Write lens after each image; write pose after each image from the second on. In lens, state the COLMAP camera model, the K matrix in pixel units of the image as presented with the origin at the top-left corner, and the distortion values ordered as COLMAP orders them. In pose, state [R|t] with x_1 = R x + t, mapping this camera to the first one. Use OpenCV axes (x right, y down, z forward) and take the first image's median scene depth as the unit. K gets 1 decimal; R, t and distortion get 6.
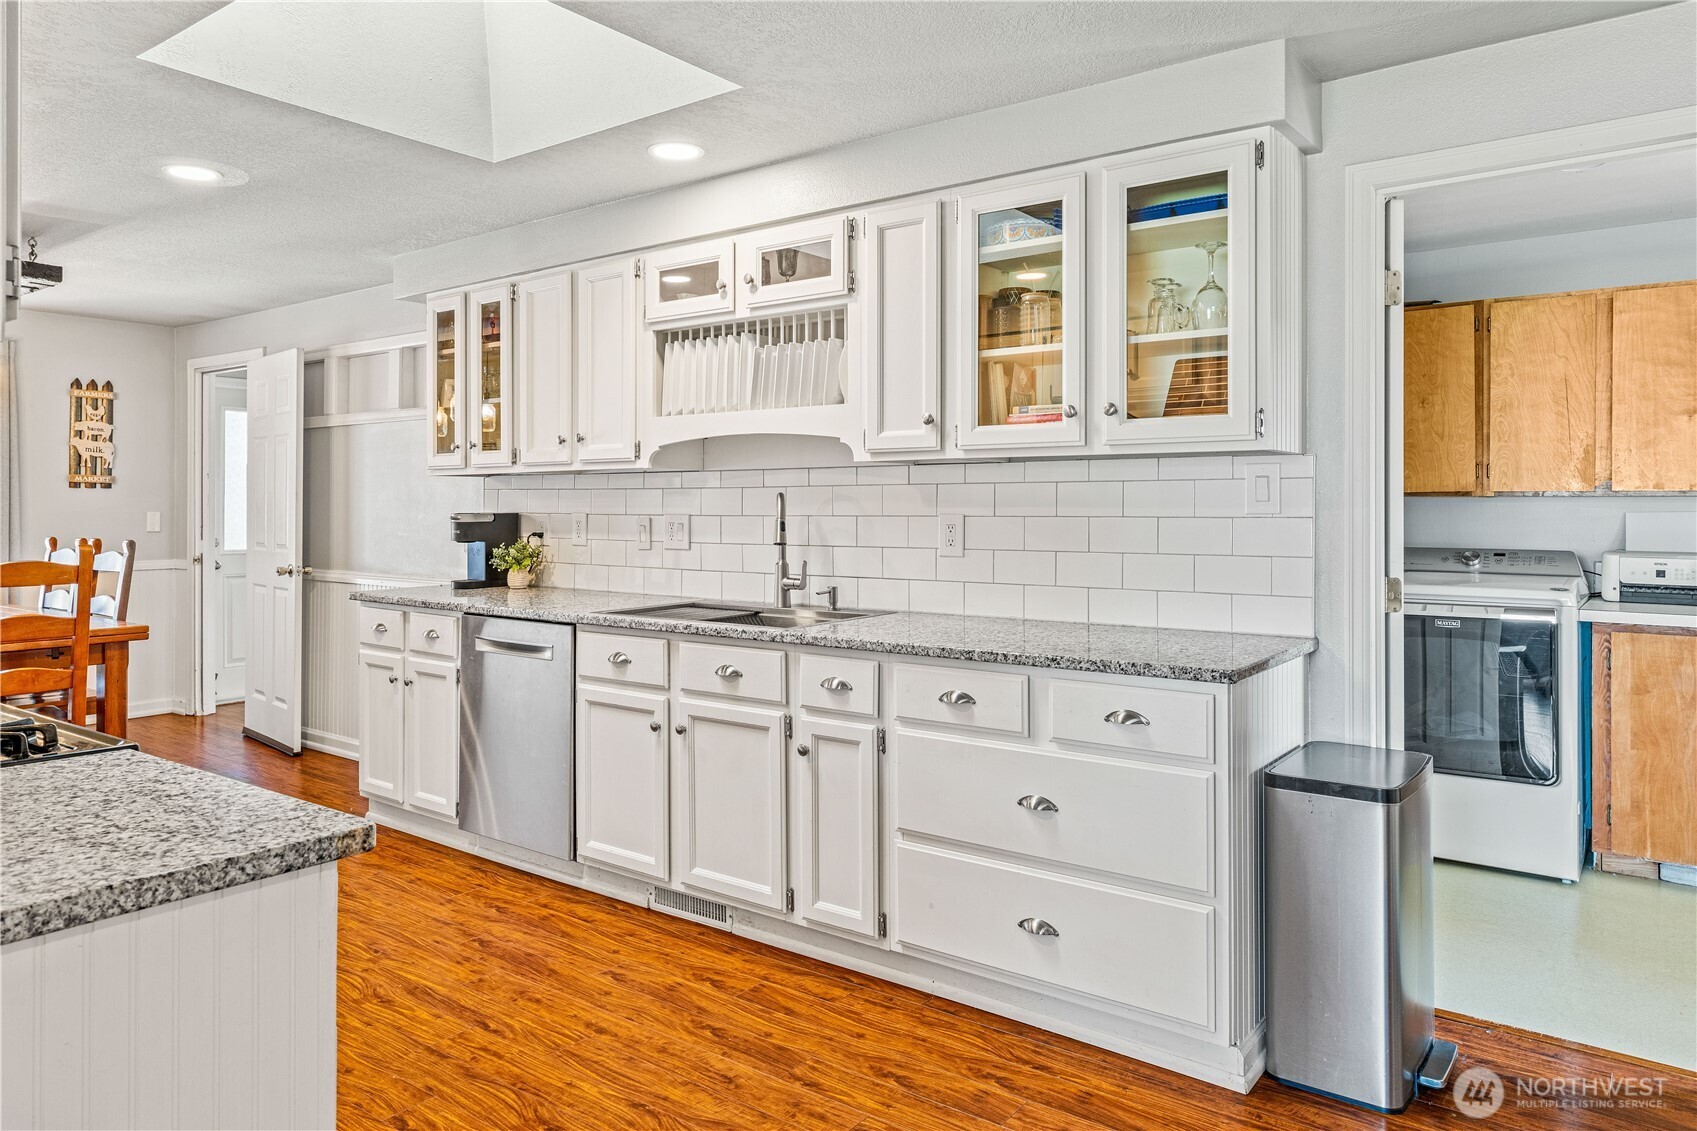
lens RADIAL K [[1178.3, 0, 843.5], [0, 1178.3, 498.4], [0, 0, 1]] dist [0.003962, -0.006103]
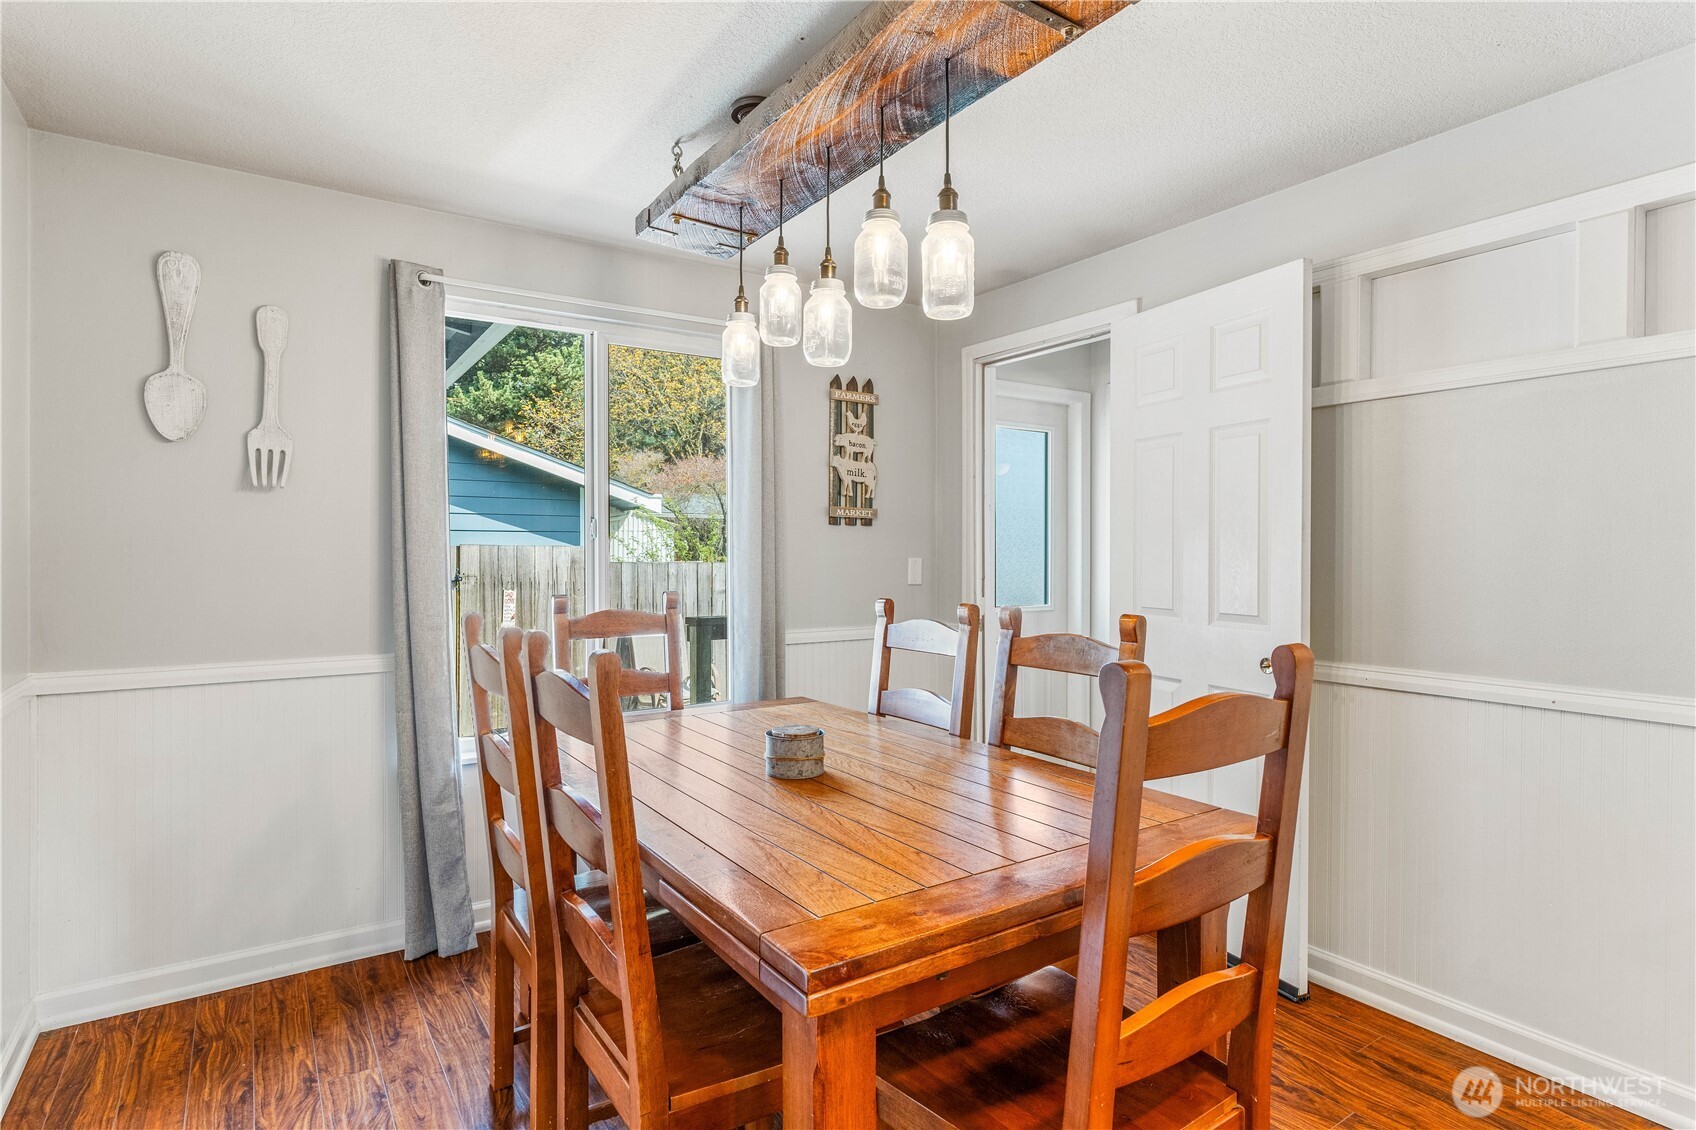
lens RADIAL K [[932.4, 0, 861.8], [0, 932.4, 553.6], [0, 0, 1]] dist [0.005317, 0.000849]
pose [[0.951363, -0.001147, -0.308071, -0.832484], [0.002810, 0.999984, 0.004956, 0.010911], [0.308061, -0.005581, 0.951350, 0.828418]]
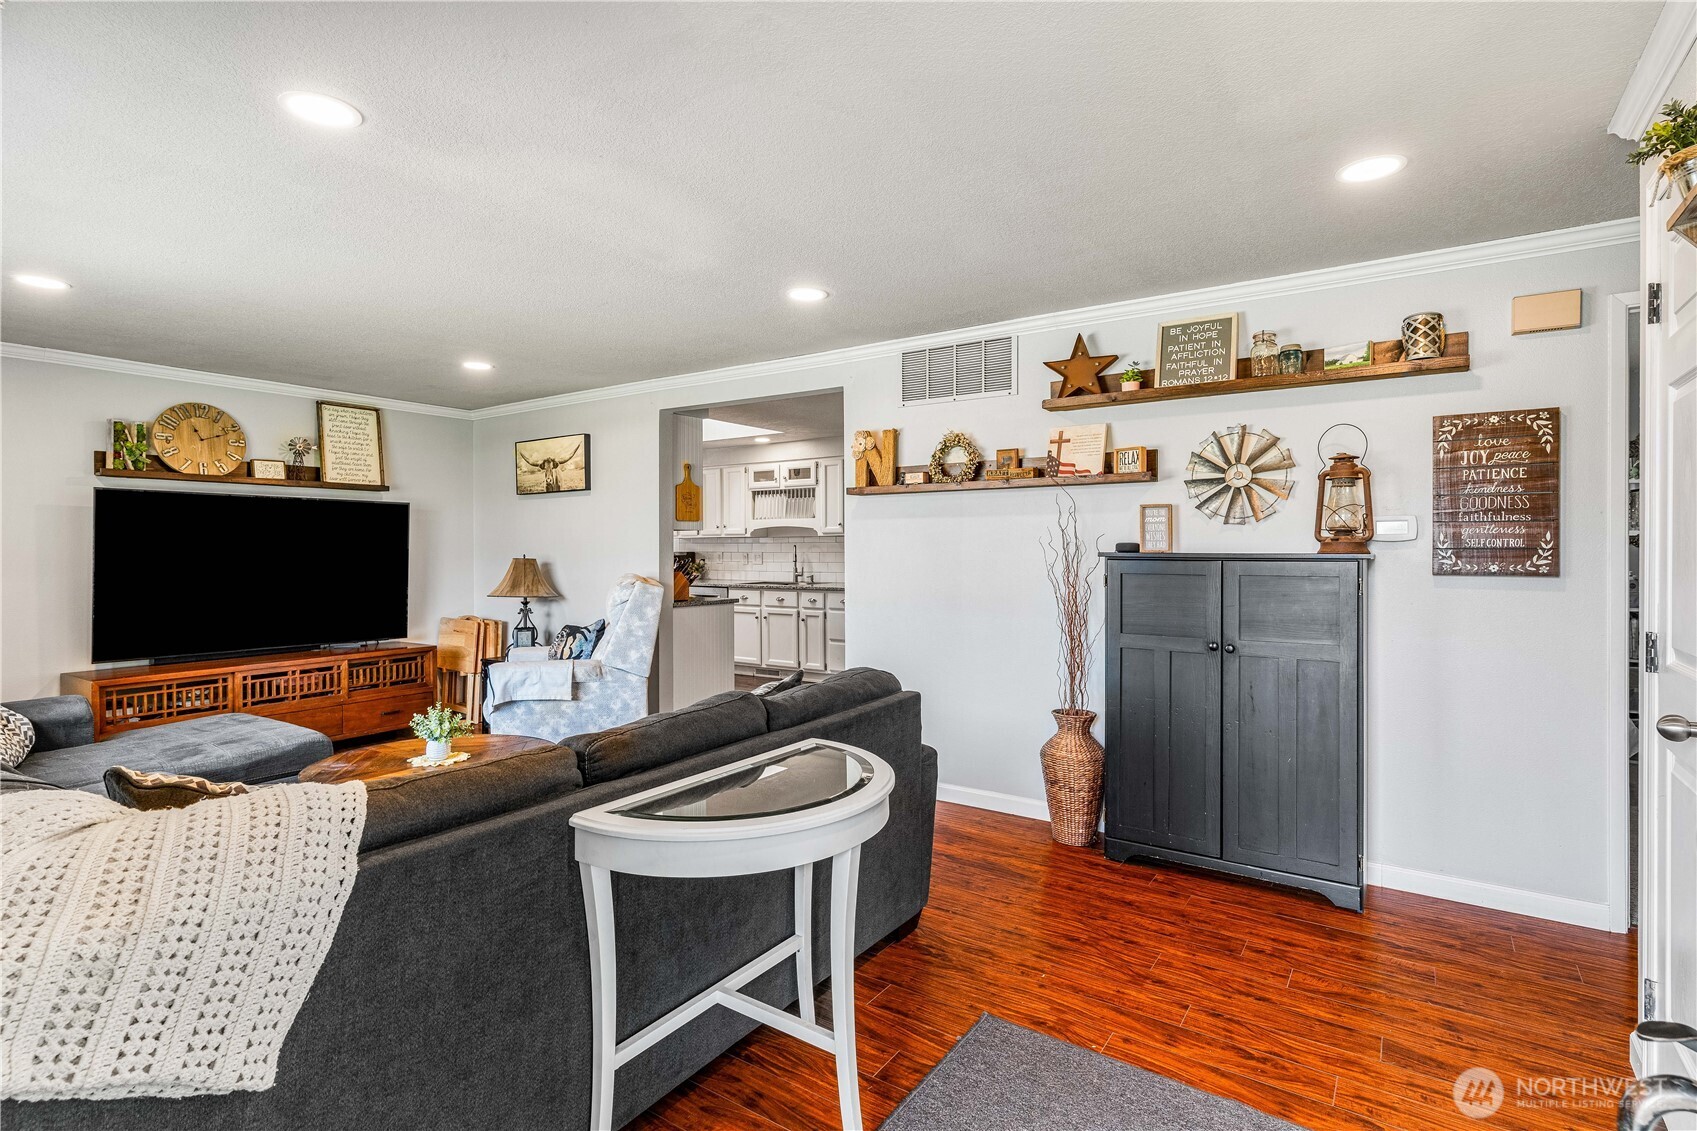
lens RADIAL K [[820.5, 0, 851.2], [0, 820.5, 548.7], [0, 0, 1]] dist [0.000889, 0.002237]
pose [[0.999372, -0.002290, 0.035369, 0.019494], [0.002016, 0.999968, 0.007781, -0.011980], [-0.035386, -0.007705, 0.999344, -1.213515]]
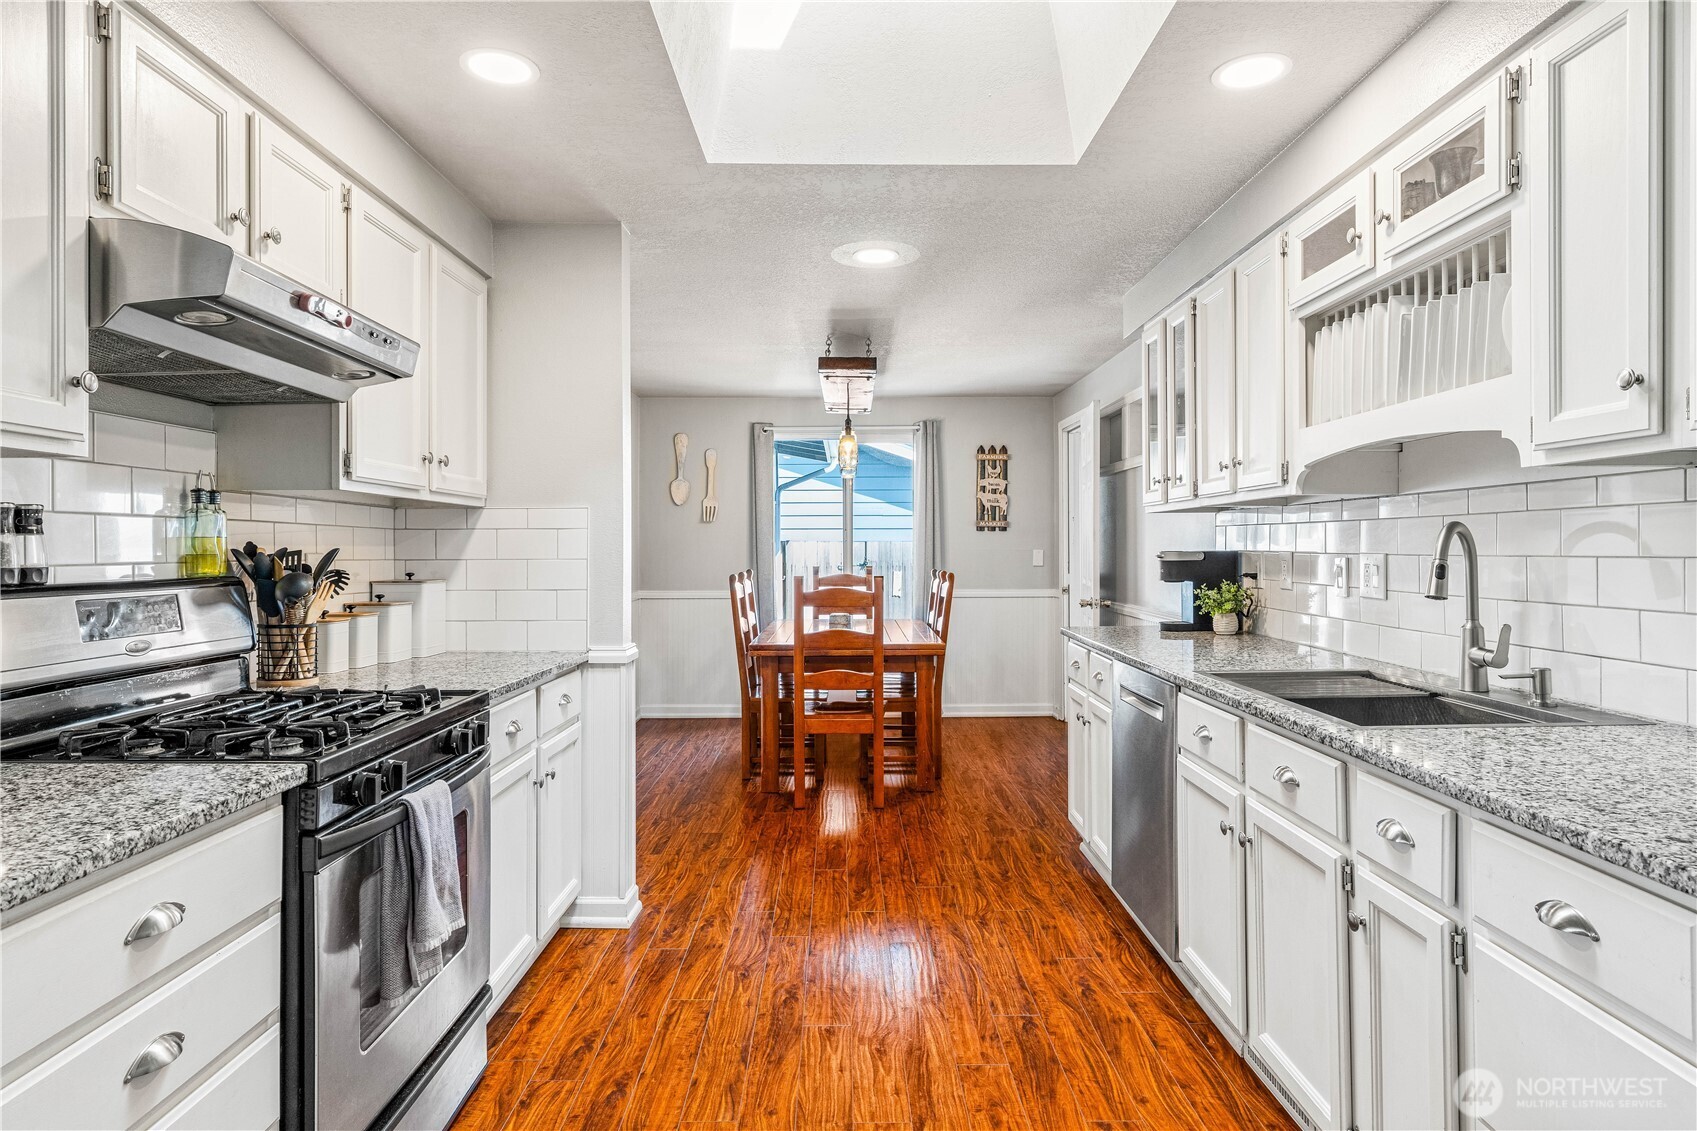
lens RADIAL K [[991.5, 0, 804.9], [0, 991.5, 542.6], [0, 0, 1]] dist [-0.003047, 0.003035]
pose [[0.589822, -0.005483, -0.807514, 0.193599], [0.008722, 0.999962, -0.000419, 0.004345], [0.807486, -0.006796, 0.589848, 0.379195]]
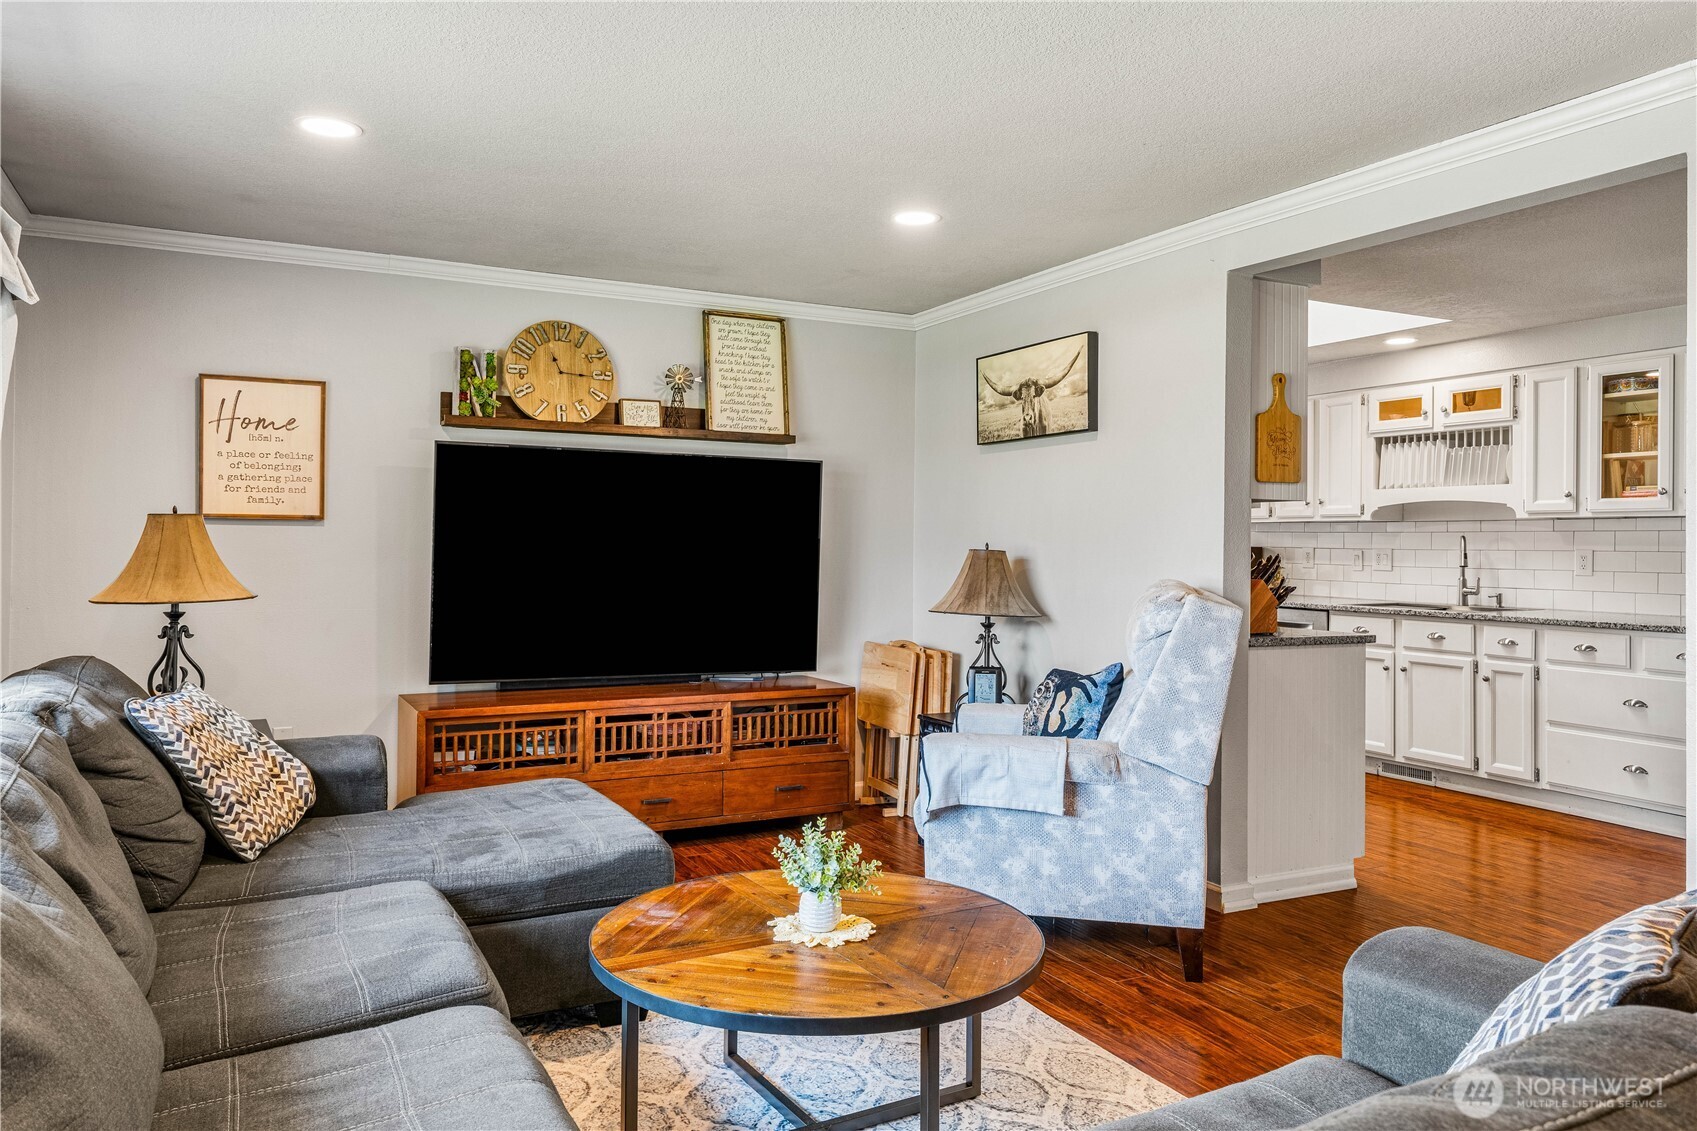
lens RADIAL K [[1199.6, 0, 875.4], [0, 1199.6, 533.5], [0, 0, 1]] dist [0.004159, 0.023418]
pose [[0.903631, 0.007310, -0.428249, -0.078686], [-0.008789, 0.999960, -0.001477, 0.001514], [0.428222, 0.005099, 0.903659, -0.916149]]
